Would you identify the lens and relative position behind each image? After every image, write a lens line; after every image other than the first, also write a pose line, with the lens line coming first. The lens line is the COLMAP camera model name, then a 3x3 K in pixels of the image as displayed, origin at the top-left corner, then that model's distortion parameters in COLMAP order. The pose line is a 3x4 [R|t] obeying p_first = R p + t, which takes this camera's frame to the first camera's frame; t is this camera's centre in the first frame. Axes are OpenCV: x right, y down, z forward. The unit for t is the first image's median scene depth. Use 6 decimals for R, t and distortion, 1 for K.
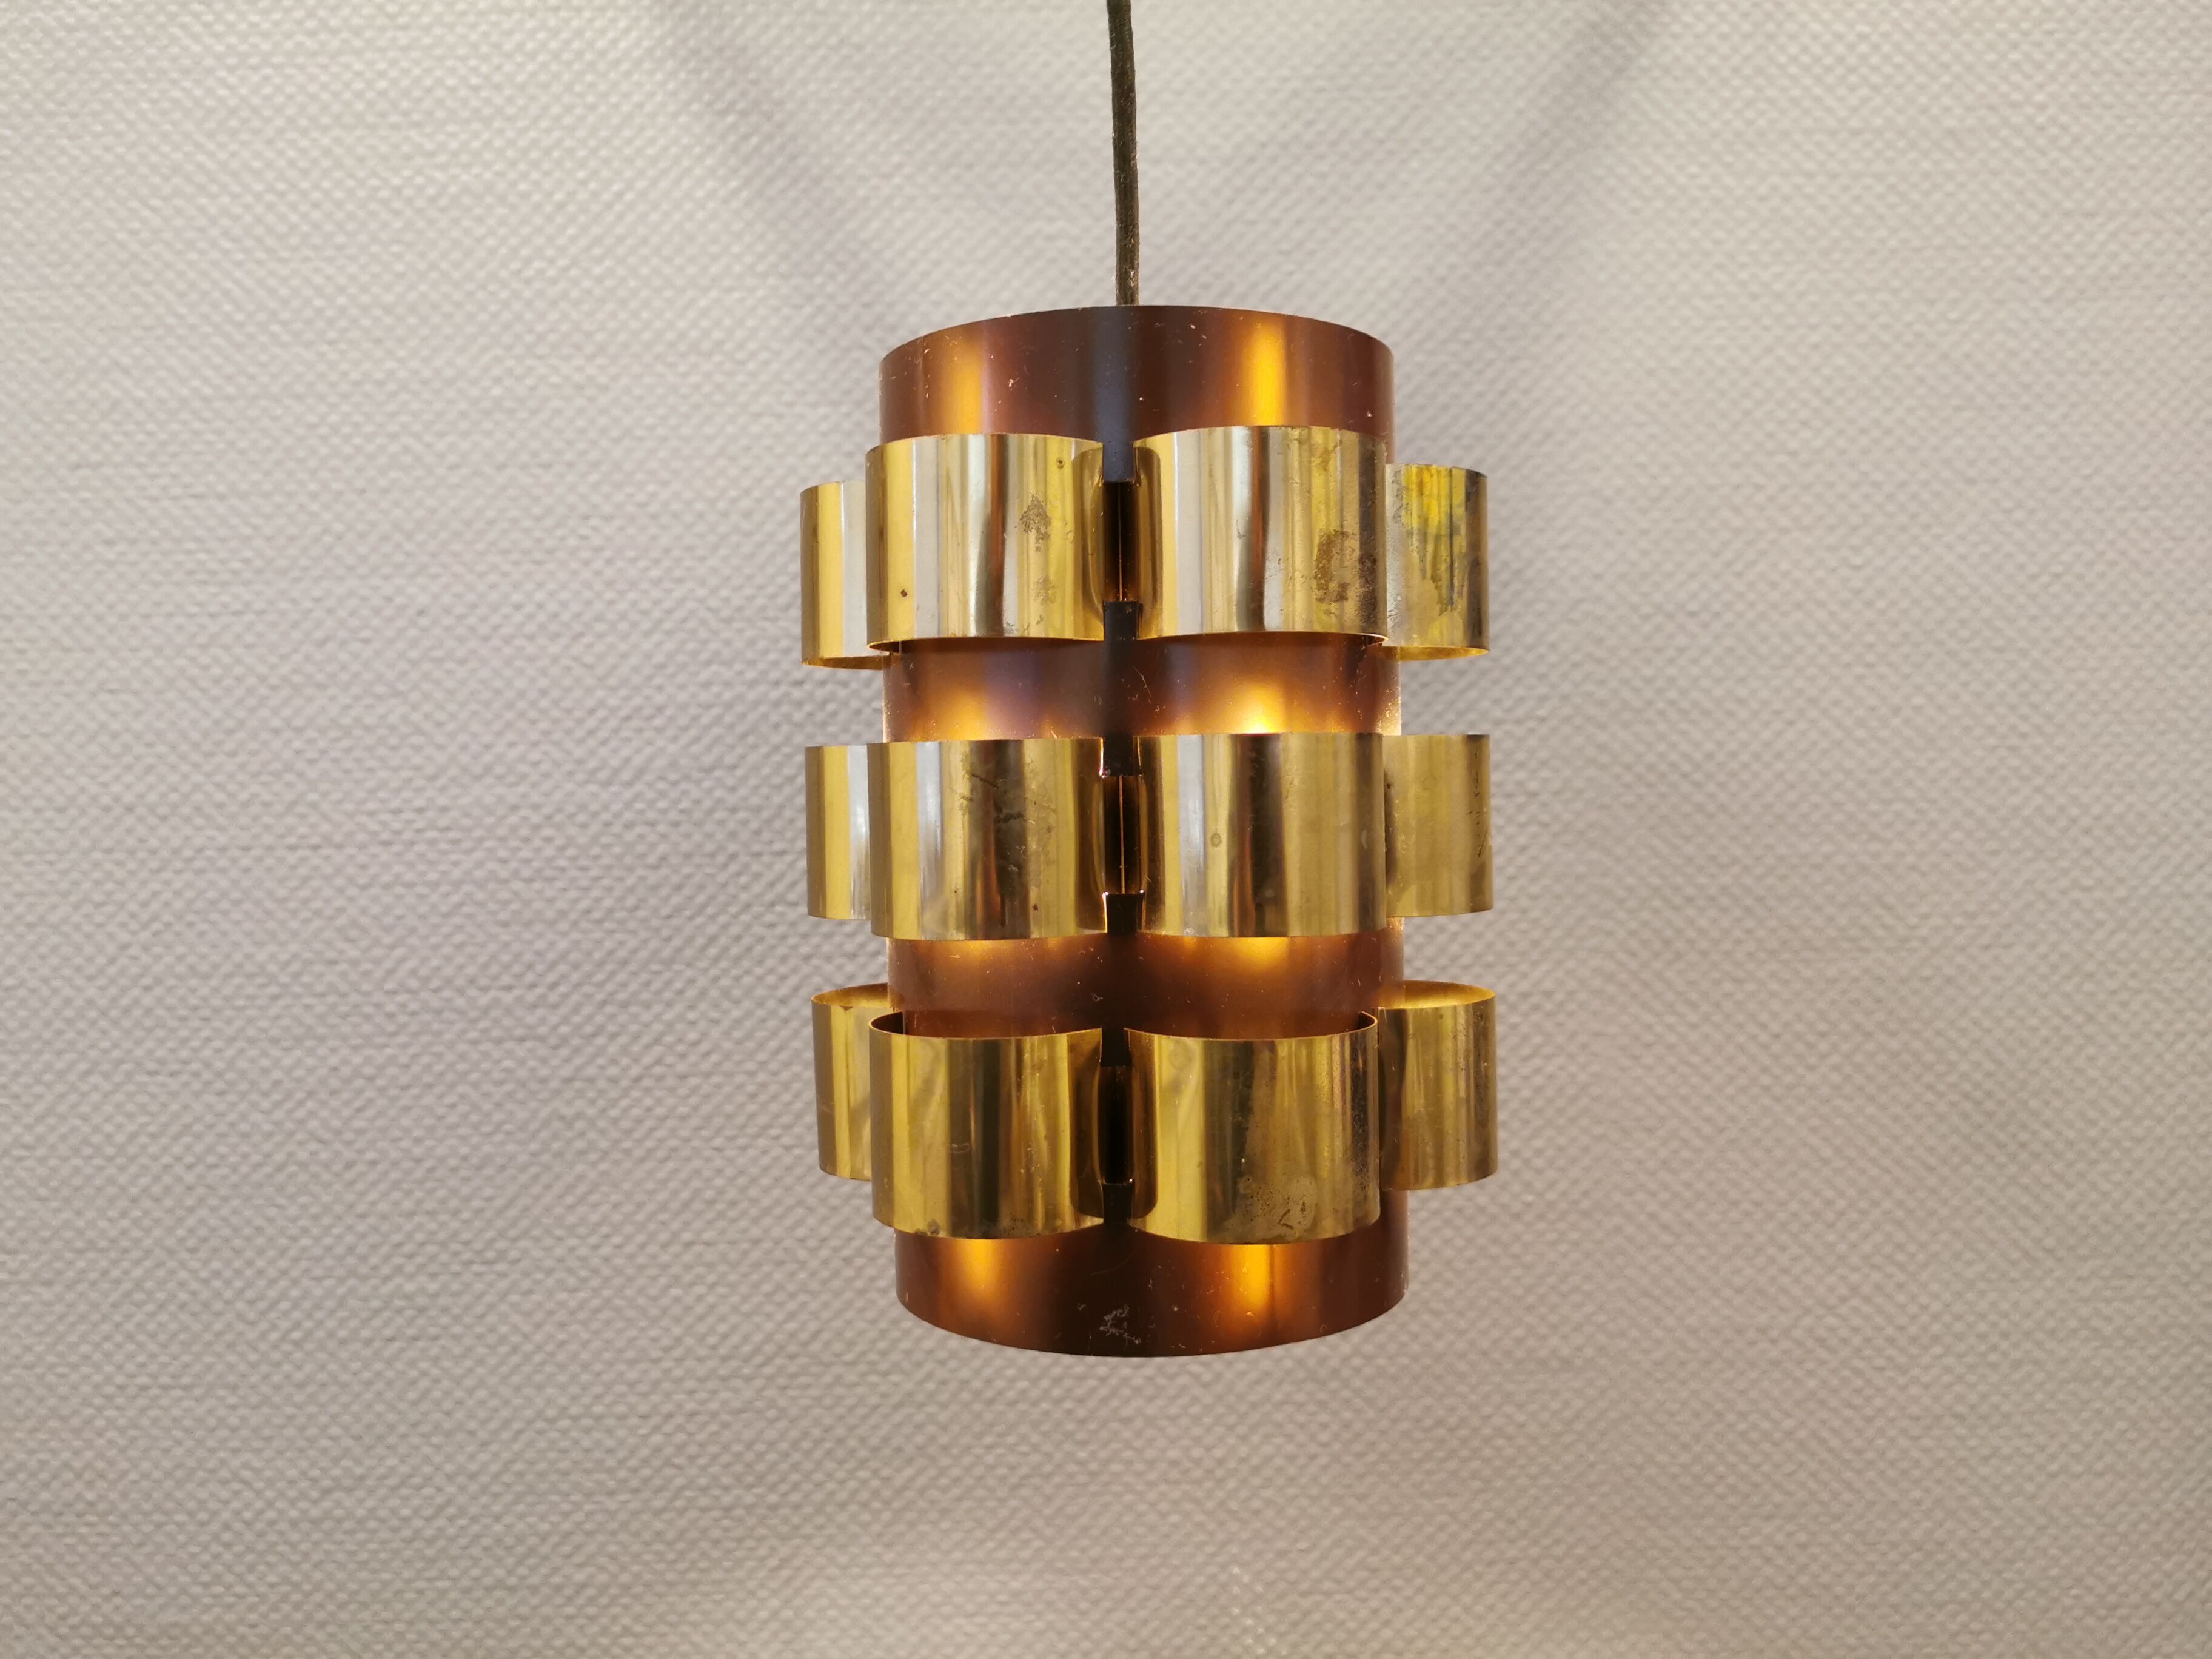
lens RADIAL K [[1706.8, 0, 1089.1], [0, 1706.8, 786.7], [0, 0, 1]] dist [0.041045, -0.068810]
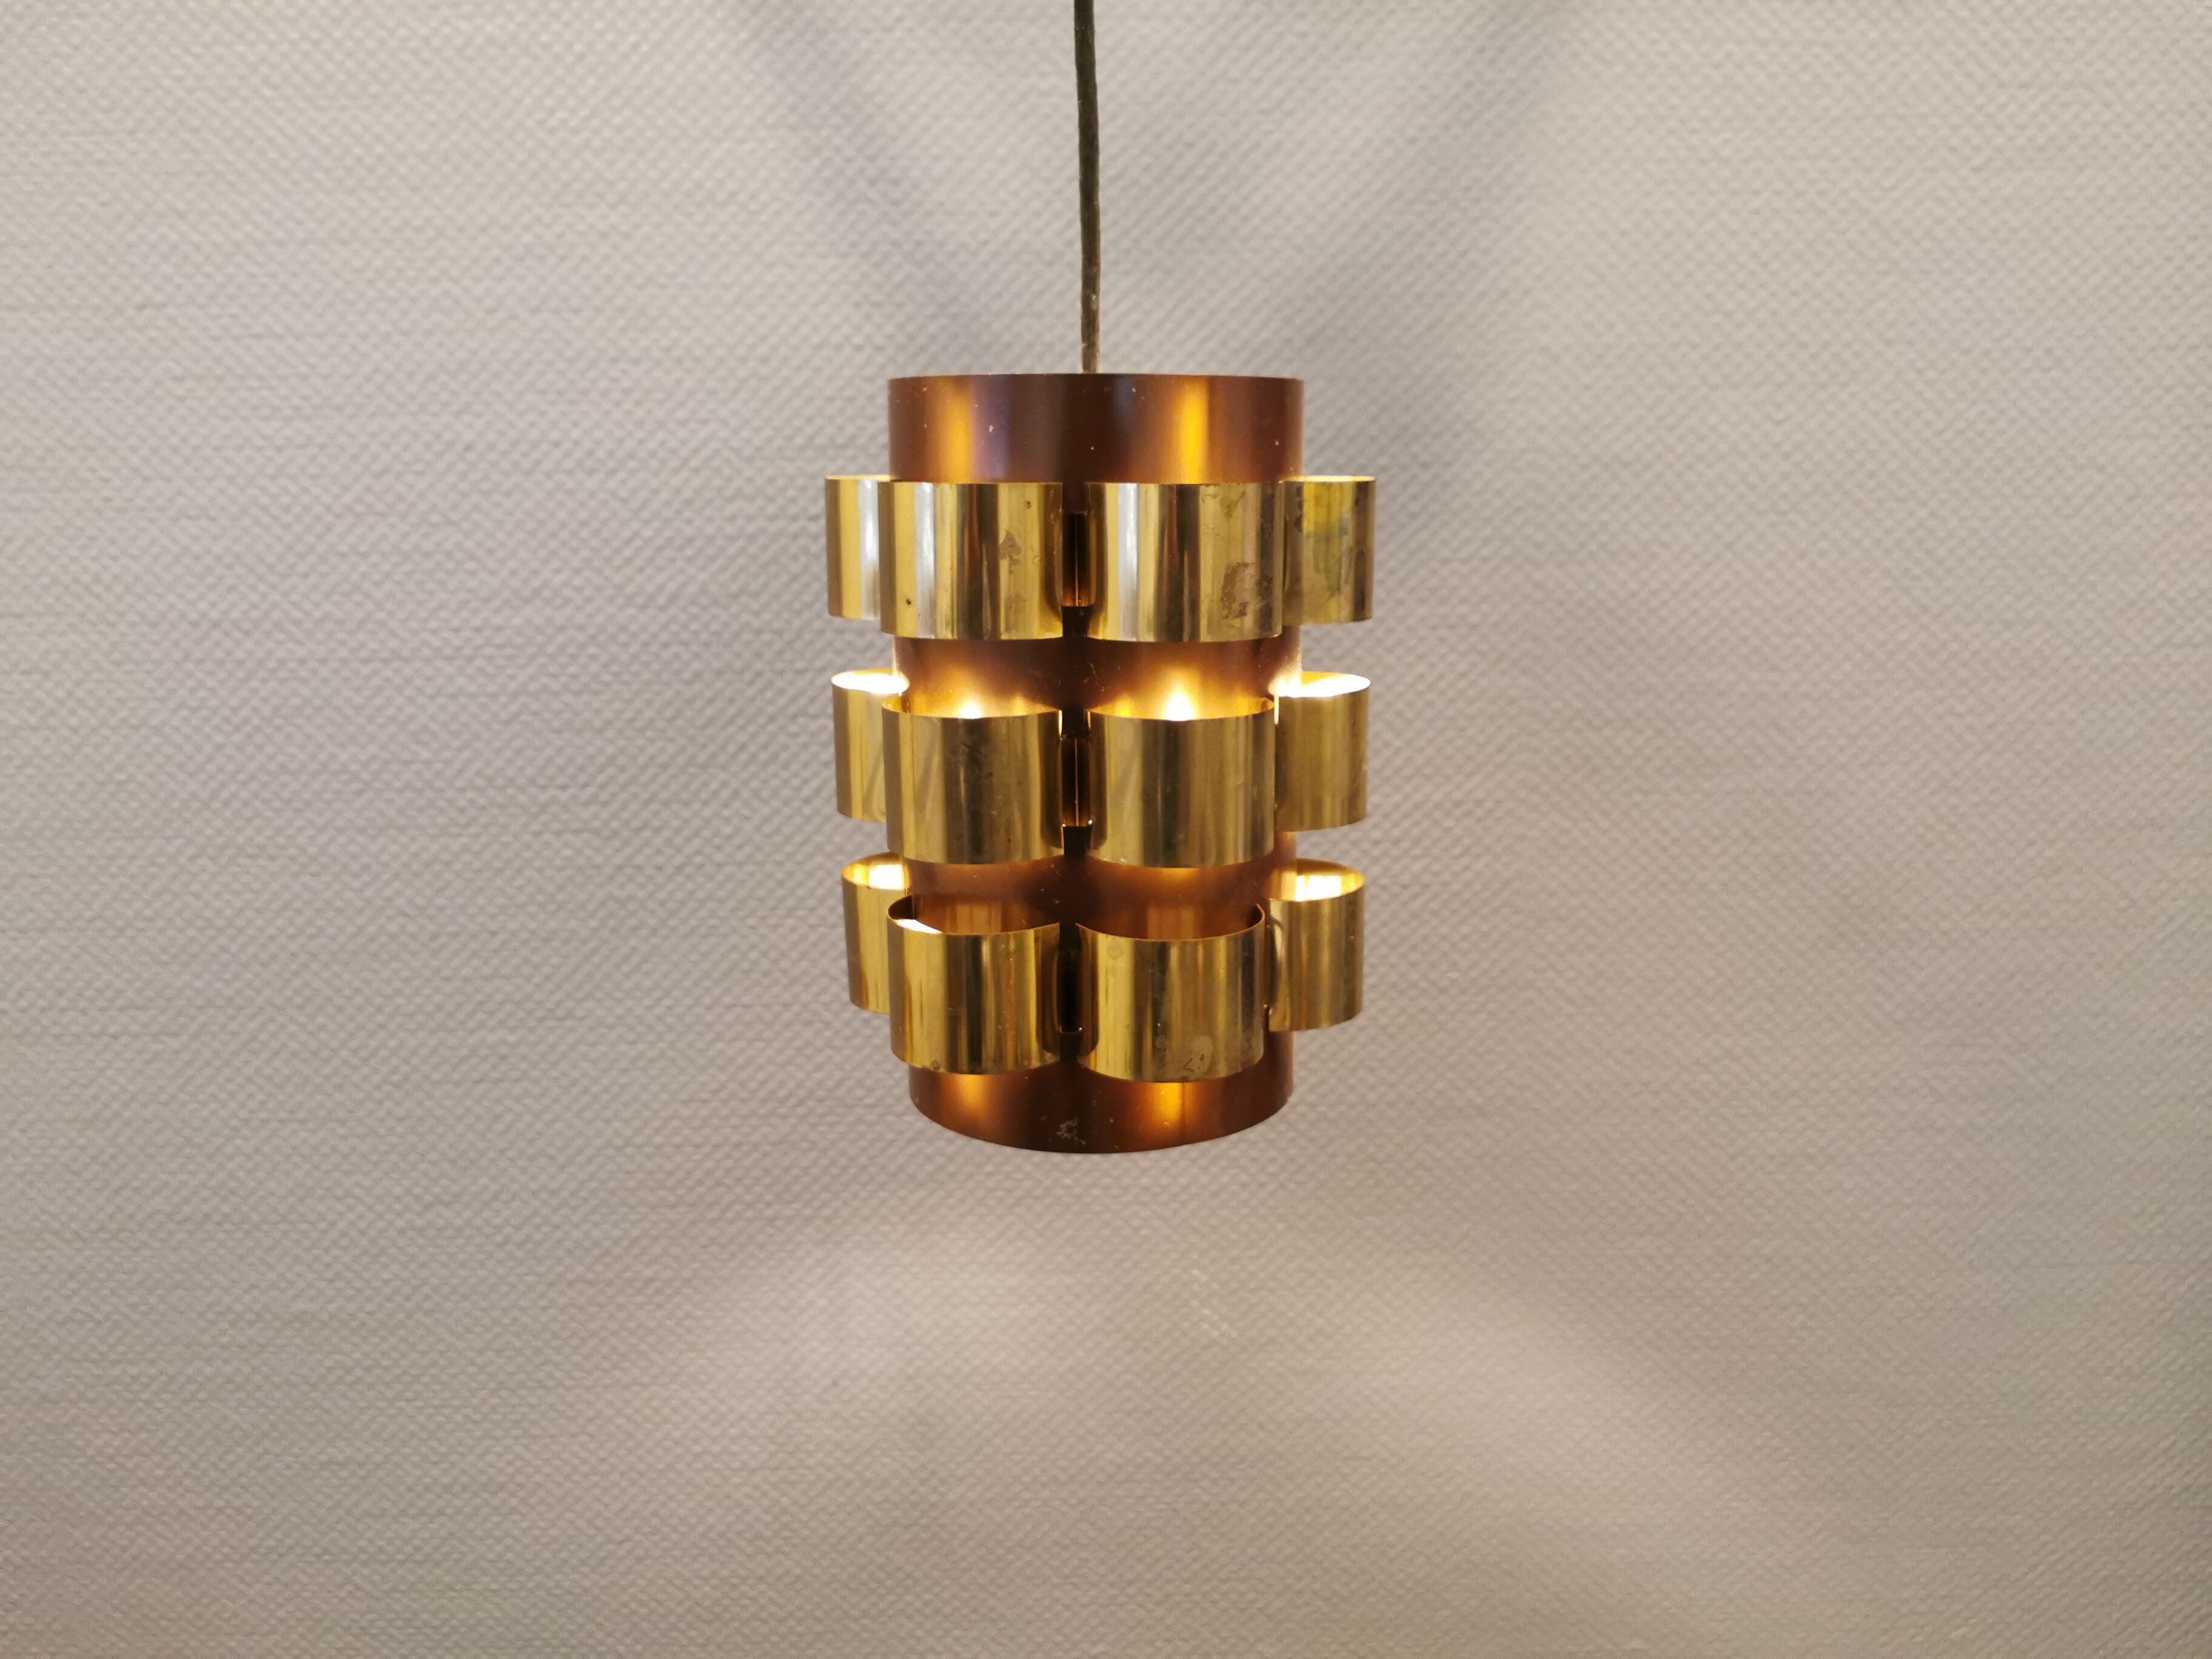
lens RADIAL K [[1706.8, 0, 1100.0], [0, 1706.8, 808.2], [0, 0, 1]] dist [0.041045, -0.068810]
pose [[0.999957, 0.009048, 0.002044, 0.013610], [-0.009266, 0.984638, 0.174359, -0.070728], [-0.000435, -0.174371, 0.984680, -0.119941]]
